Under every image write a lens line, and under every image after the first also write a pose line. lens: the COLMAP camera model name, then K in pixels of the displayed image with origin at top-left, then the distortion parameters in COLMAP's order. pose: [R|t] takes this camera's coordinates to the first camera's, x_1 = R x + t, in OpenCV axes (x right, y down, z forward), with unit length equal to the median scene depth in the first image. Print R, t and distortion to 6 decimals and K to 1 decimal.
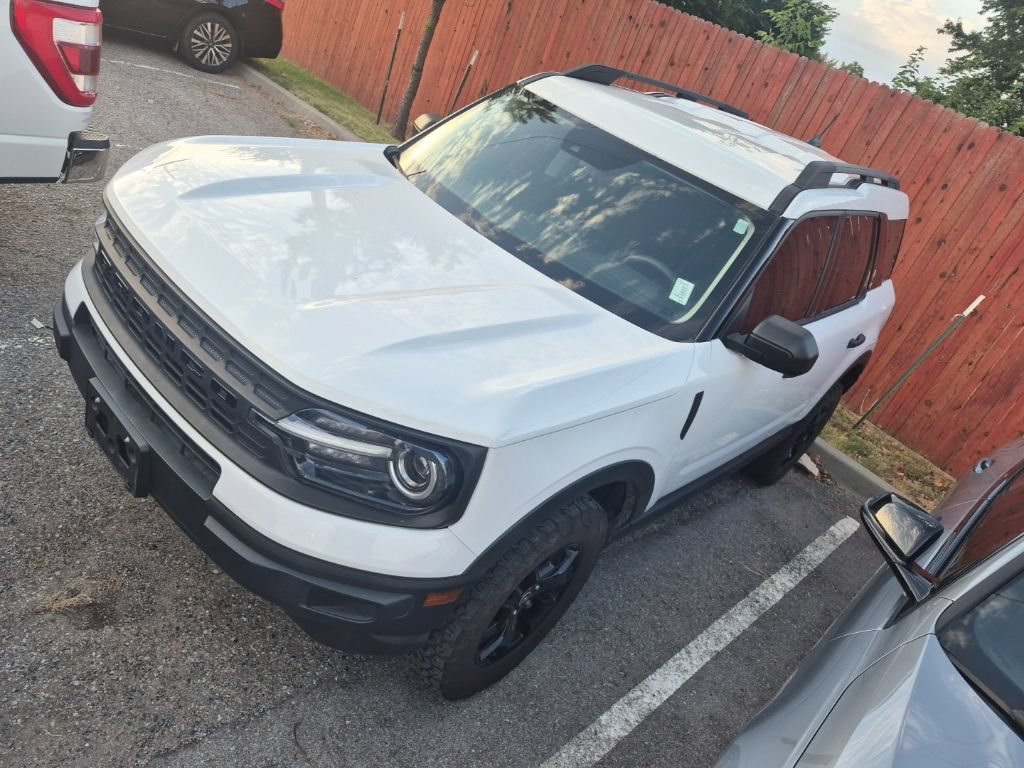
lens RADIAL K [[722.0, 0, 512.0], [0, 722.0, 384.0], [0, 0, 1]] dist [0.004856, -0.006207]
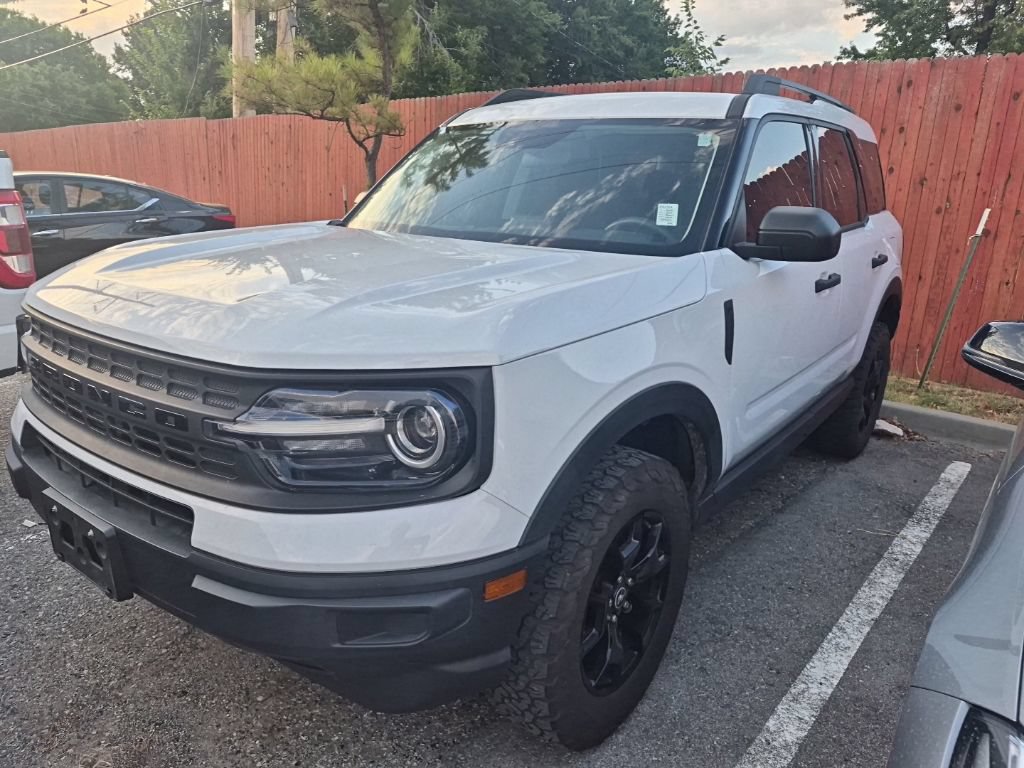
lens RADIAL K [[724.9, 0, 522.0], [0, 724.9, 398.7], [0, 0, 1]] dist [-0.007619, 0.008855]
pose [[0.942216, -0.334885, -0.008947, -0.003515], [0.327667, 0.926810, -0.183460, 0.188968], [0.069731, 0.169927, 0.982986, 0.142499]]
